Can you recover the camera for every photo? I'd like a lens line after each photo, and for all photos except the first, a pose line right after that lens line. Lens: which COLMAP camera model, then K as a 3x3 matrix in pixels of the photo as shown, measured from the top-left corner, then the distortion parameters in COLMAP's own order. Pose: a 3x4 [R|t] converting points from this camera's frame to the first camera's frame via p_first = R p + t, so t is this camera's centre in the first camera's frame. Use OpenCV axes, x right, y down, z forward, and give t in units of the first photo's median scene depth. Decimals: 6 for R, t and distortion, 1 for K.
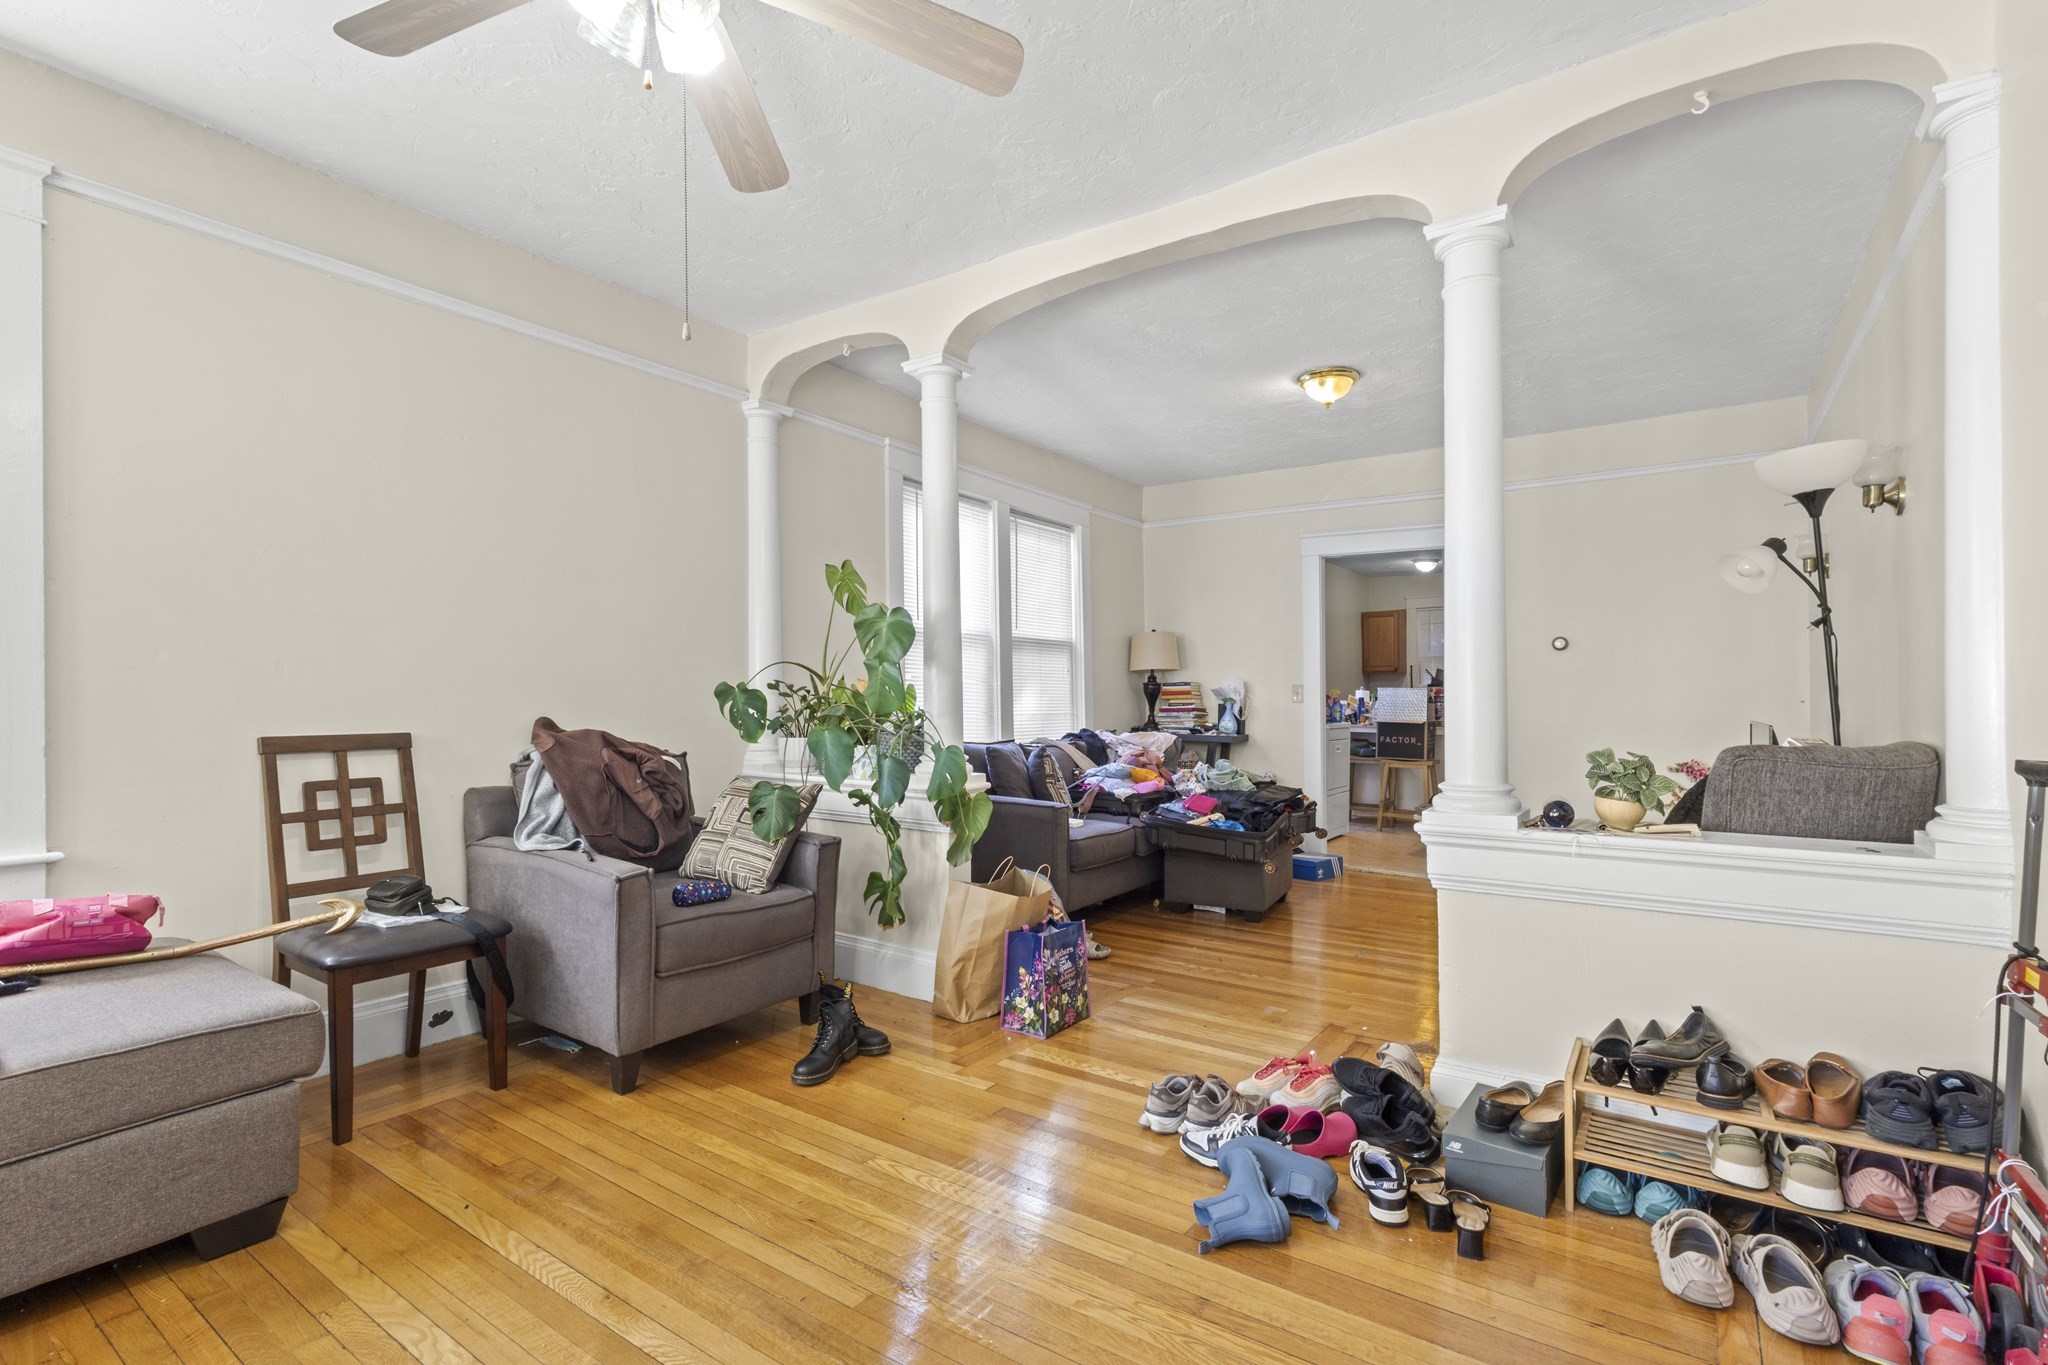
lens RADIAL K [[944.1, 0, 1024.0], [0, 944.1, 682.5], [0, 0, 1]] dist [-0.001826, -0.000141]
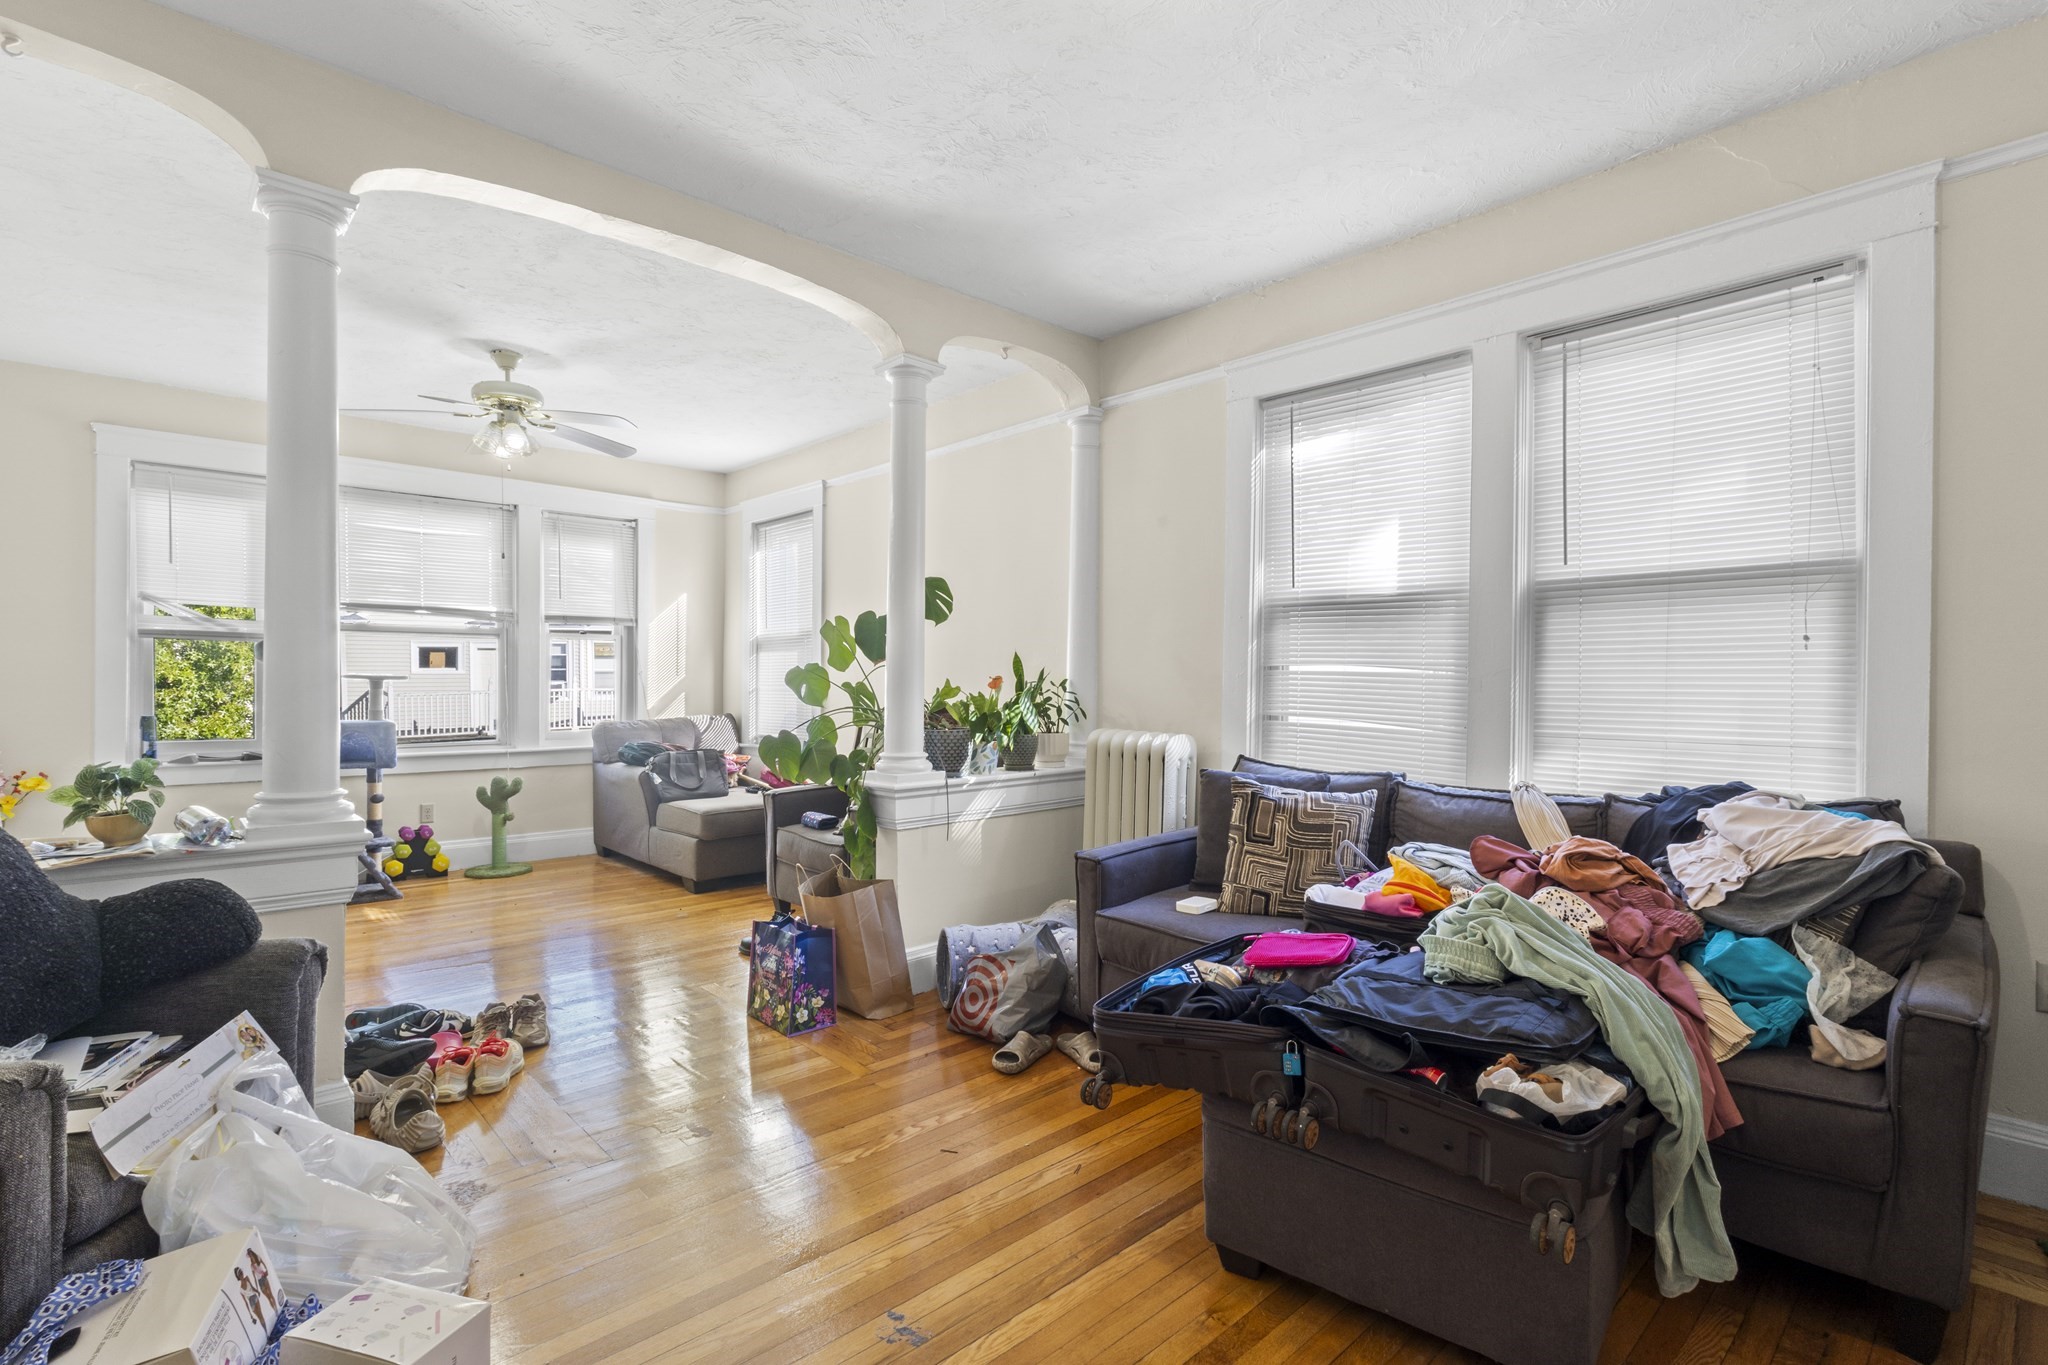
lens RADIAL K [[944.1, 0, 1024.0], [0, 944.1, 682.5], [0, 0, 1]] dist [-0.001826, -0.000141]
pose [[-0.200234, -0.000362, -0.979748, 0.701346], [0.008585, 0.999961, -0.002123, 0.005287], [0.979711, -0.008836, -0.200223, 1.059575]]
